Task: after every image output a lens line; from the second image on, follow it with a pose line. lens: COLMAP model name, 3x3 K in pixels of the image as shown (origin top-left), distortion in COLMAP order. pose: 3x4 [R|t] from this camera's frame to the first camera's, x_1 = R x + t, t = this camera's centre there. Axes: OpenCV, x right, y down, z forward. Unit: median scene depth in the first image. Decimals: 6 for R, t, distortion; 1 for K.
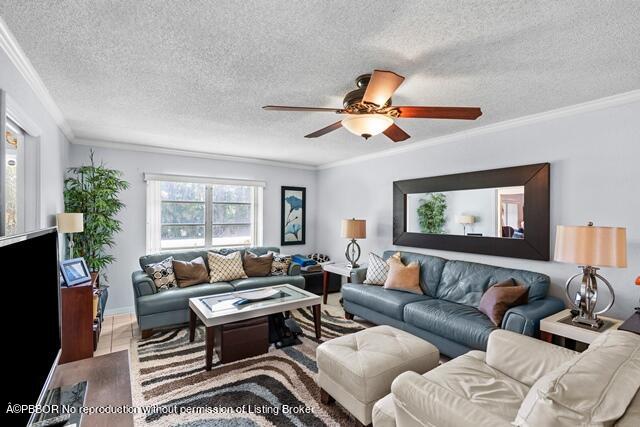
lens RADIAL K [[295.2, 0, 320.0], [0, 295.2, 213.5], [0, 0, 1]] dist [-0.000114, 0.000037]
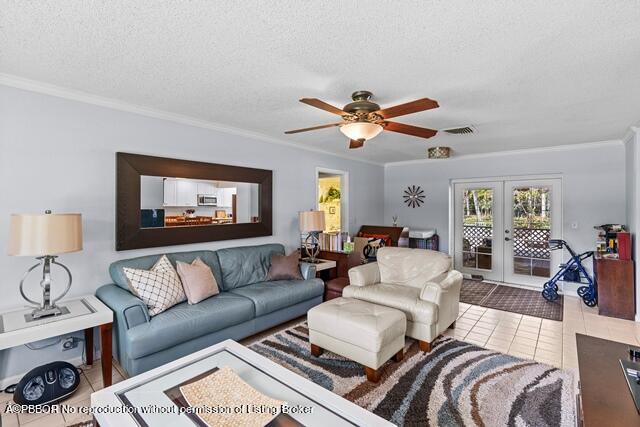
lens RADIAL K [[290.3, 0, 320.6], [0, 290.3, 201.5], [0, 0, 1]] dist [0.000339, 0.000070]
pose [[-0.253087, 0.017159, 0.967291, -0.726517], [-0.006254, 0.999793, -0.019372, 0.013740], [-0.967423, -0.010952, -0.252927, 1.123394]]
